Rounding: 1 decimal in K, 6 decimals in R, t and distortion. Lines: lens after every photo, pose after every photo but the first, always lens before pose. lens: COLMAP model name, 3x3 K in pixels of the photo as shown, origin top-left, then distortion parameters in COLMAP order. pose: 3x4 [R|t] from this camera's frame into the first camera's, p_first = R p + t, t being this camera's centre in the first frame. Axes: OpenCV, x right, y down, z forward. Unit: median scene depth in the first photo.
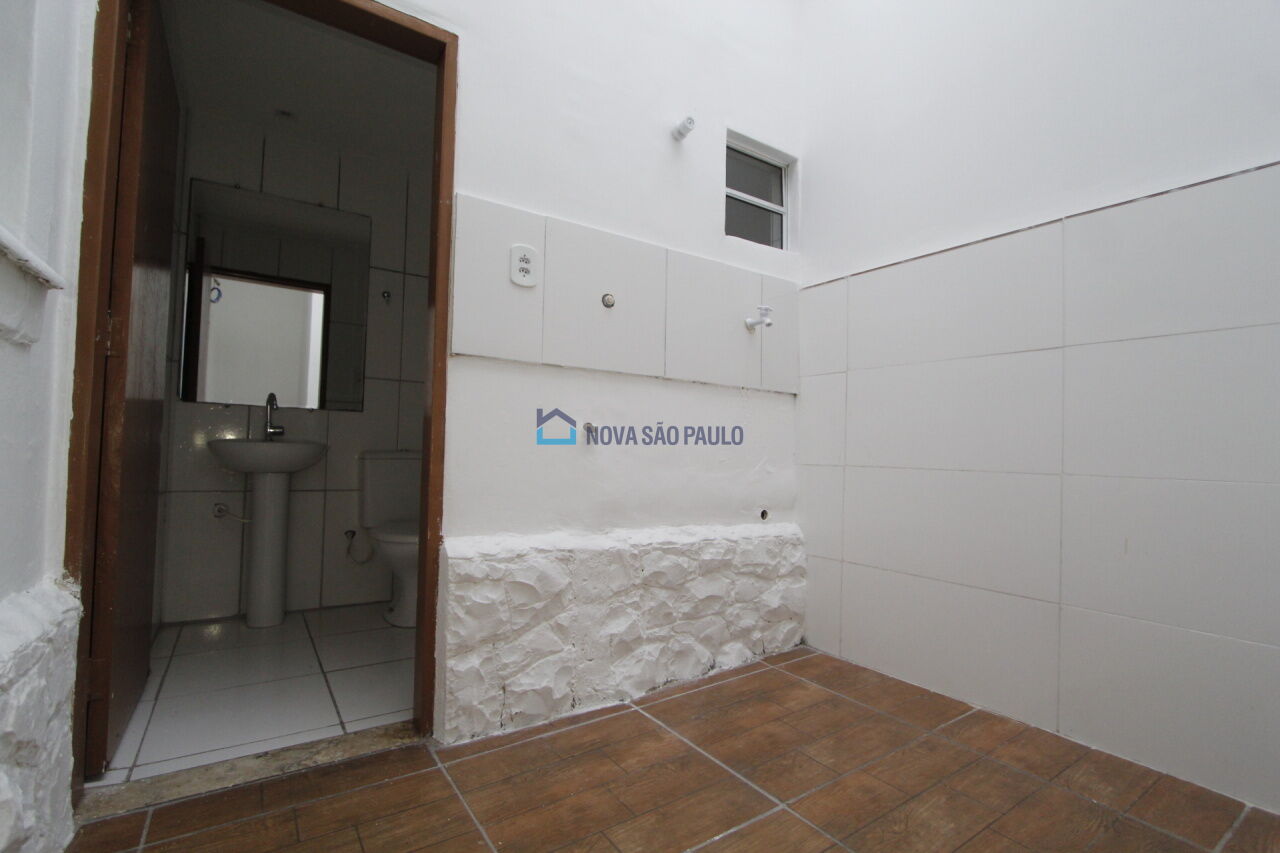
lens RADIAL K [[593.3, 0, 640.0], [0, 593.3, 426.5], [0, 0, 1]] dist [-0.013684, -0.000364]
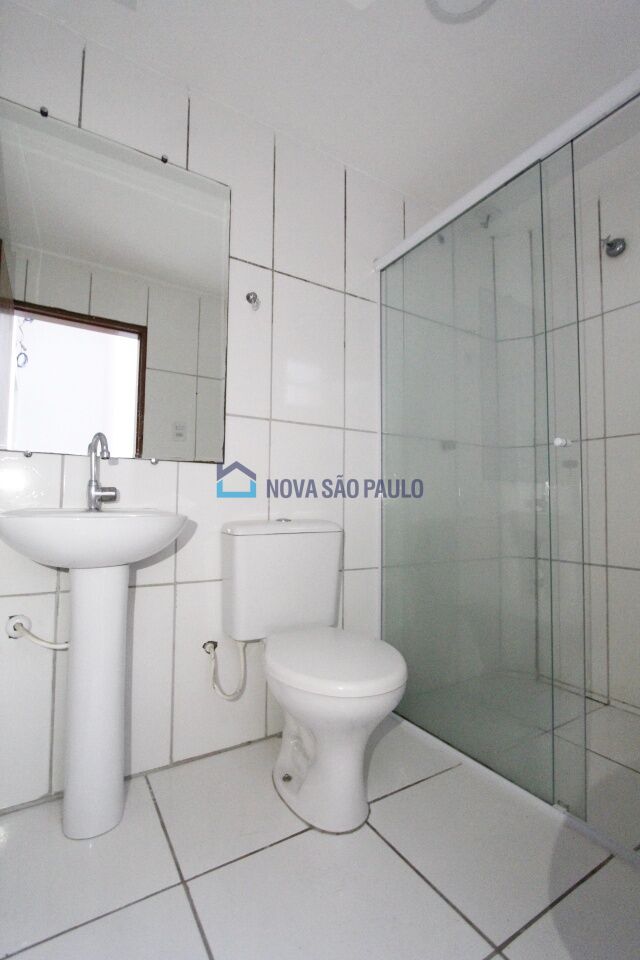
lens RADIAL K [[445.0, 0, 320.0], [0, 445.0, 480.0], [0, 0, 1]] dist [-0.013684, -0.000364]
pose [[0.999051, -0.014672, -0.041009, -0.351096], [0.014134, 0.999811, -0.013363, 0.001321], [0.041198, 0.012770, 0.999069, 0.512093]]
